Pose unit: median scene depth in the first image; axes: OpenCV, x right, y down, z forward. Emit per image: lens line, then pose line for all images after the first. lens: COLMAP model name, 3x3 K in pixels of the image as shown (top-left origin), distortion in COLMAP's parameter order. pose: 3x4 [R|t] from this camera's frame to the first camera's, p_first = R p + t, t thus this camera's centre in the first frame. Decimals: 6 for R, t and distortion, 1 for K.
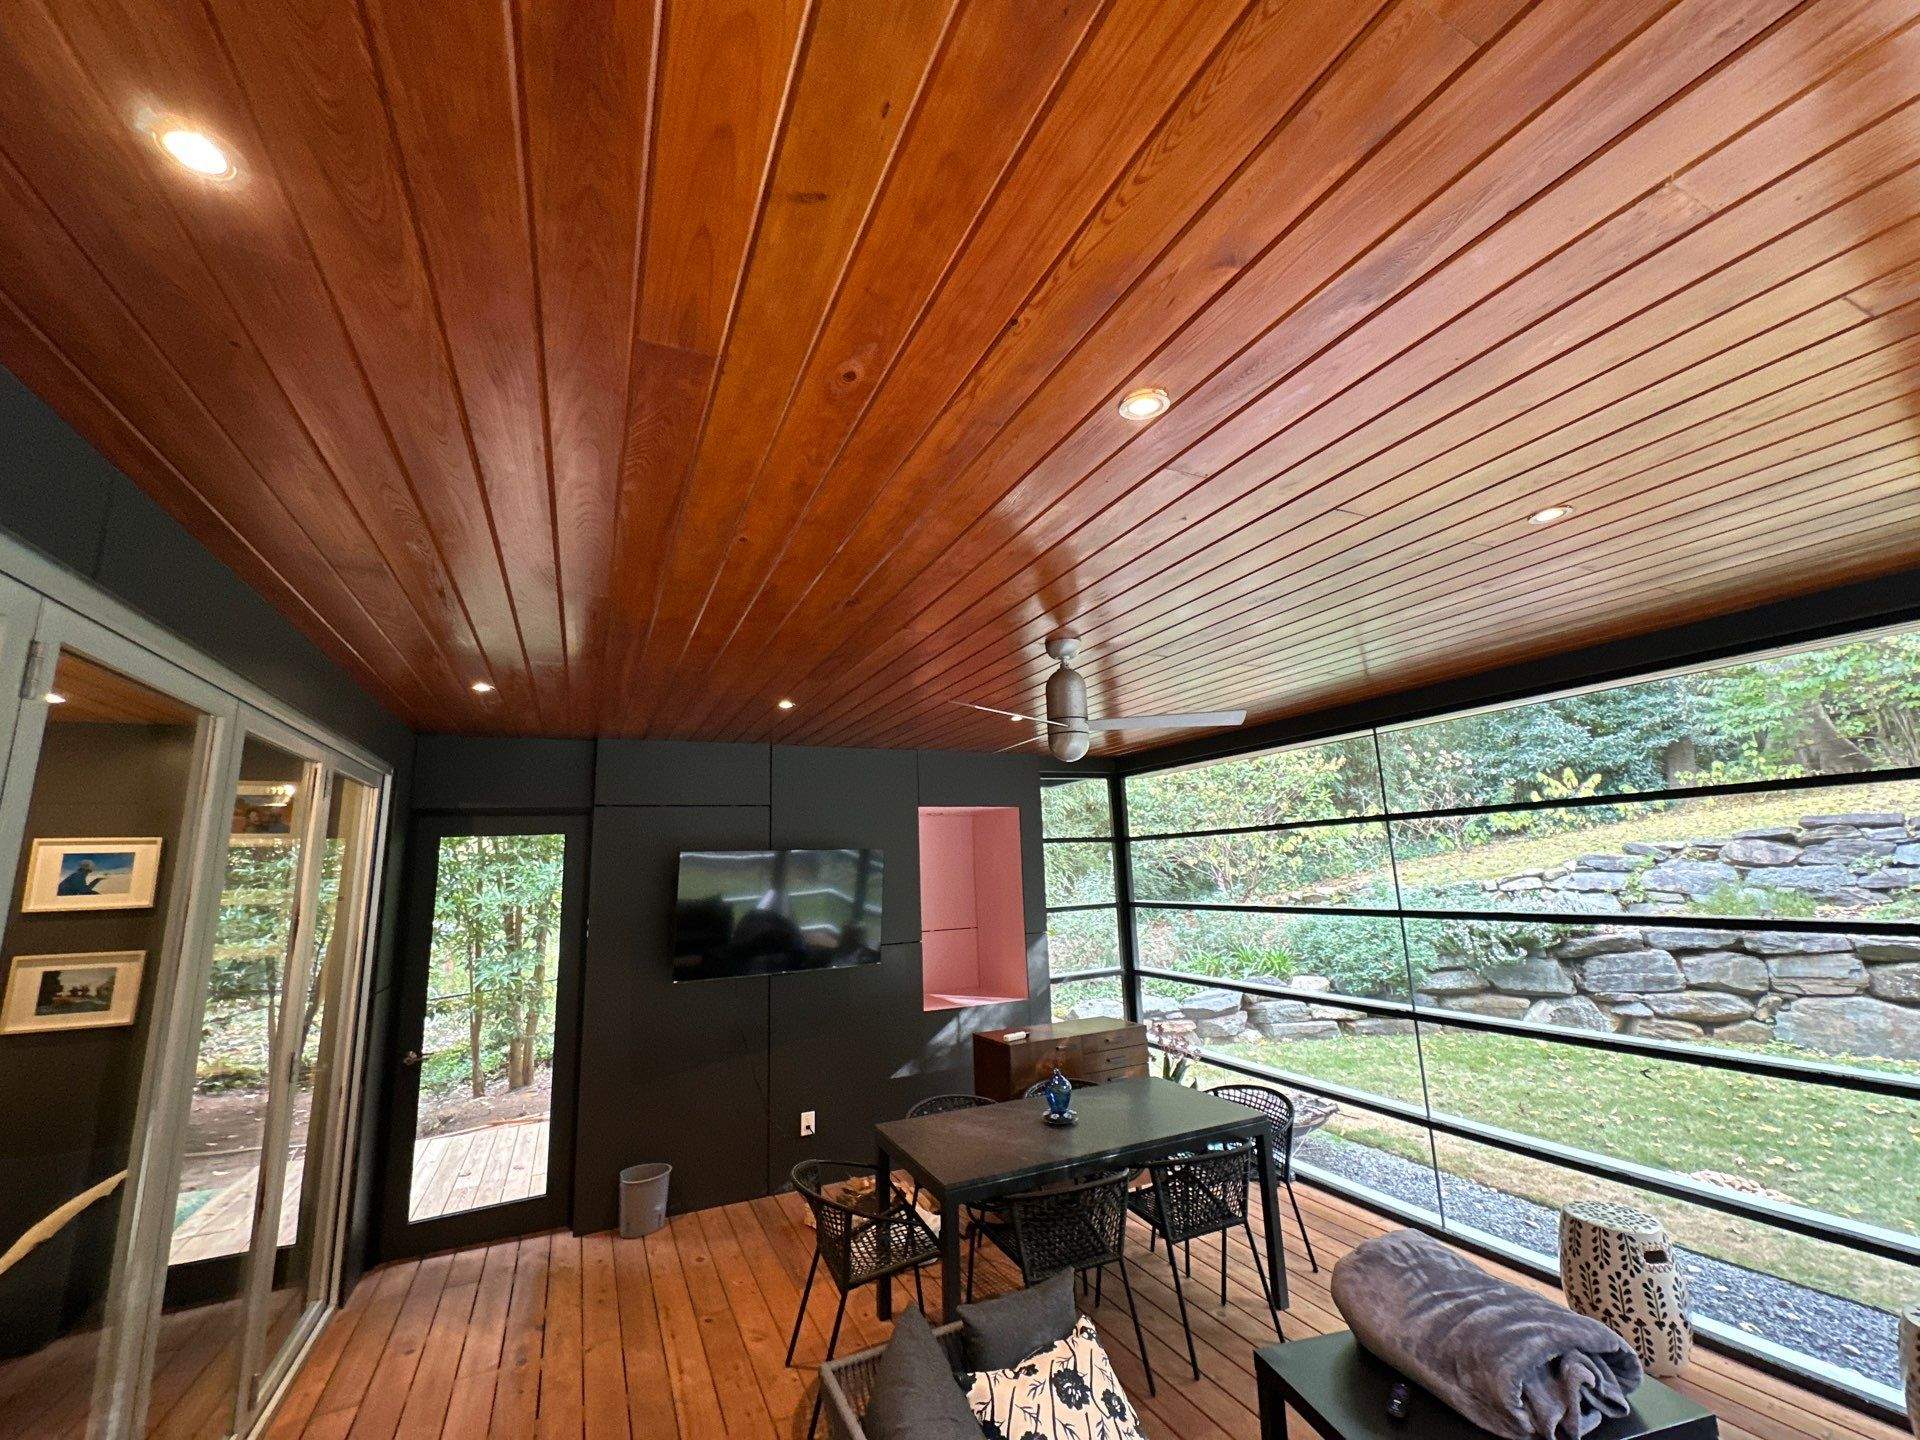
lens RADIAL K [[769.6, 0, 961.1], [0, 769.6, 720.4], [0, 0, 1]] dist [-0.002300, 0.000801]
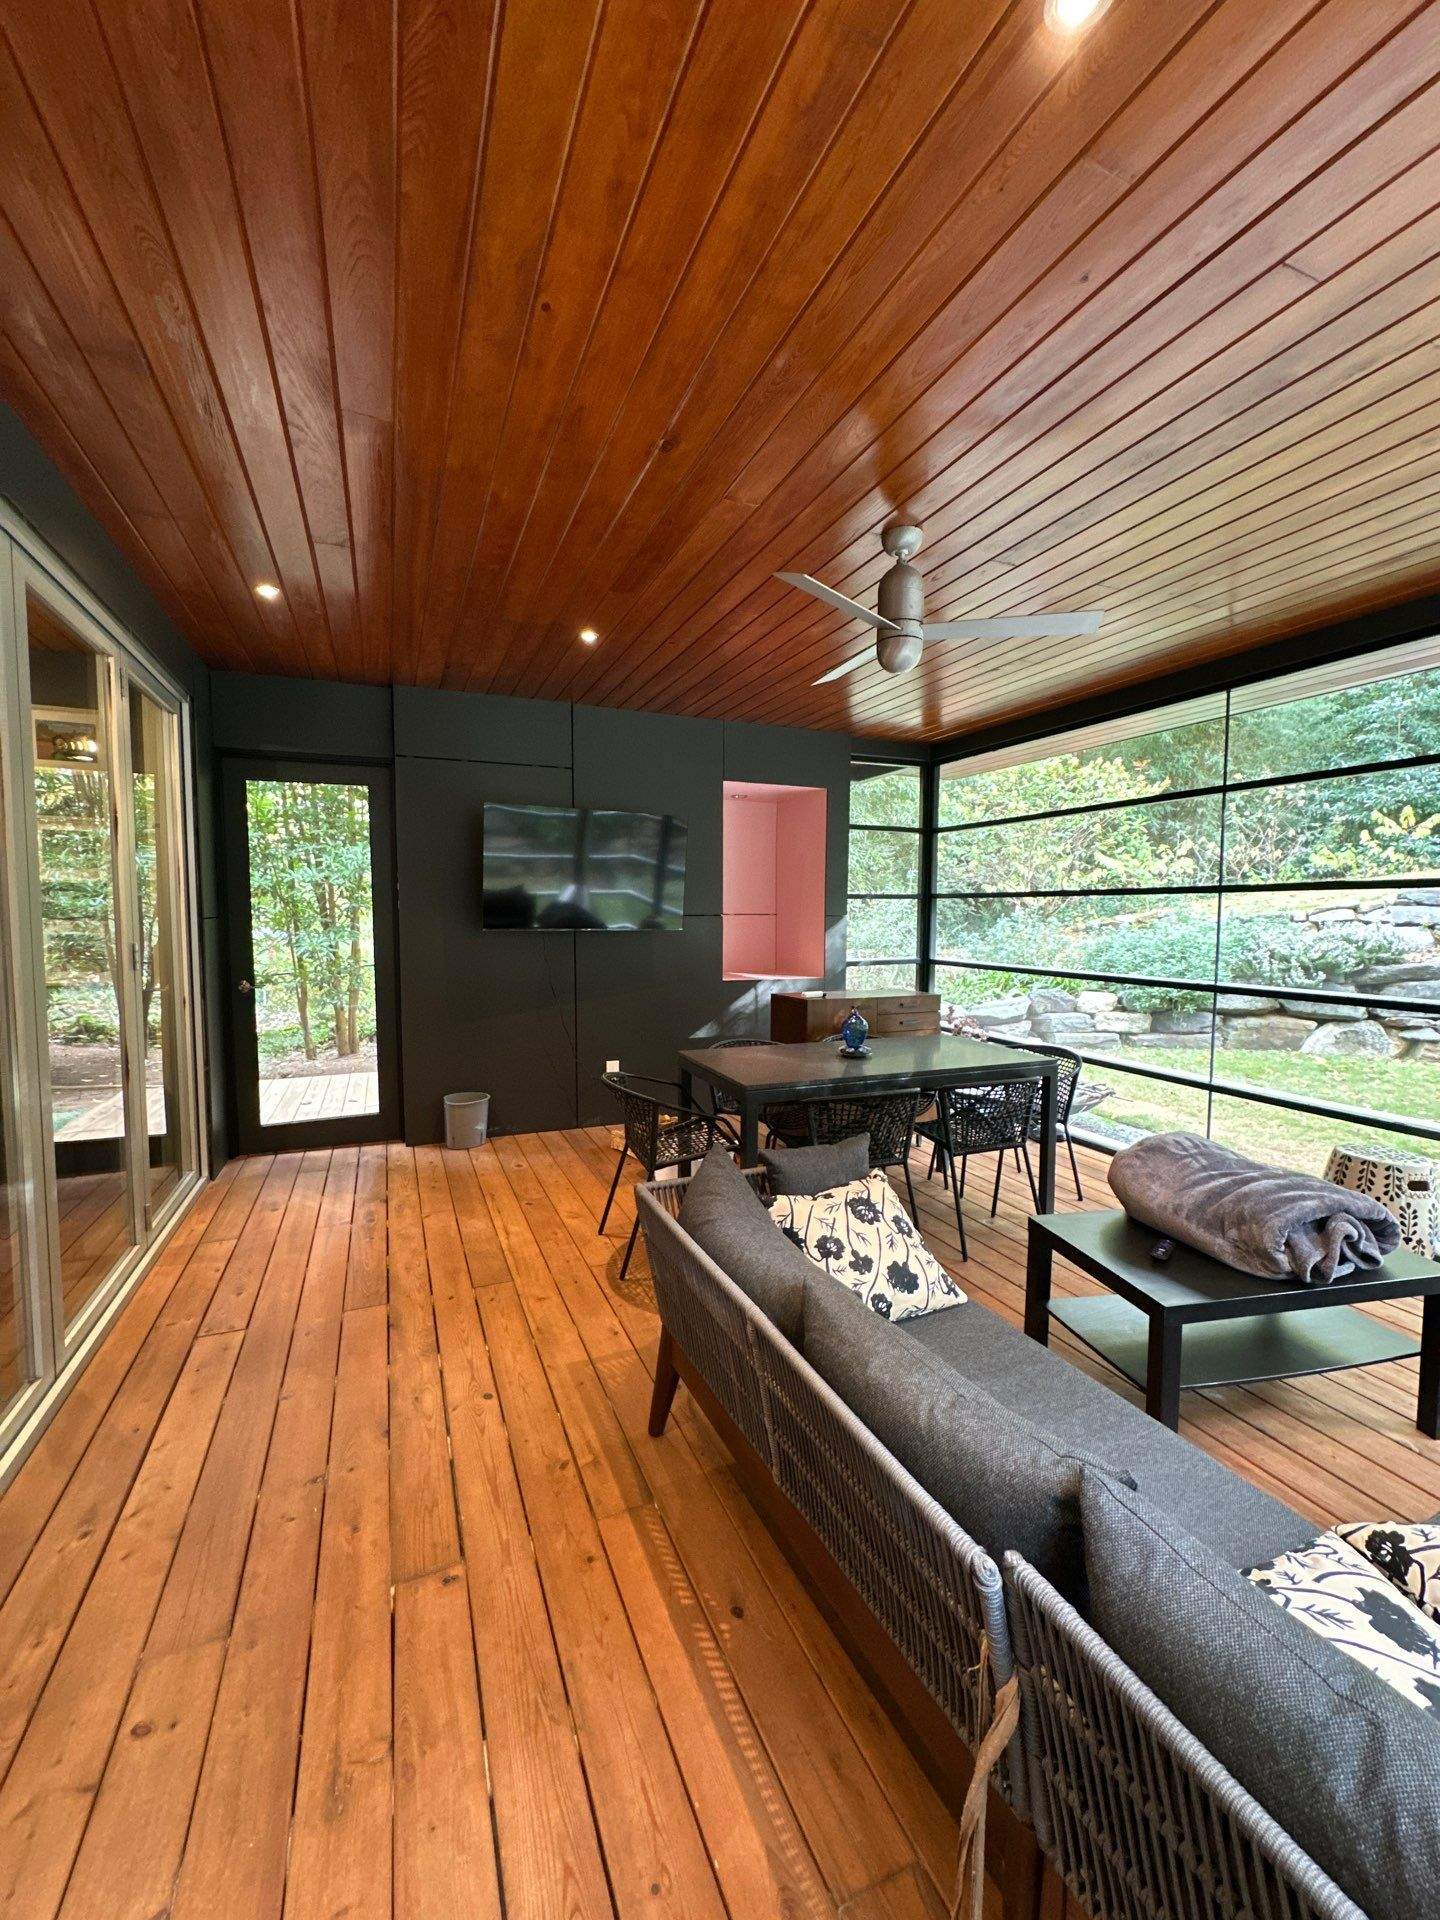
lens RADIAL K [[769.6, 0, 720.0], [0, 769.6, 960.0], [0, 0, 1]] dist [-0.002300, 0.000801]
pose [[0.998271, 0.042181, -0.040936, -0.014630], [-0.030393, 0.966527, 0.254758, 0.115378], [0.050312, -0.253073, 0.966138, 0.010467]]
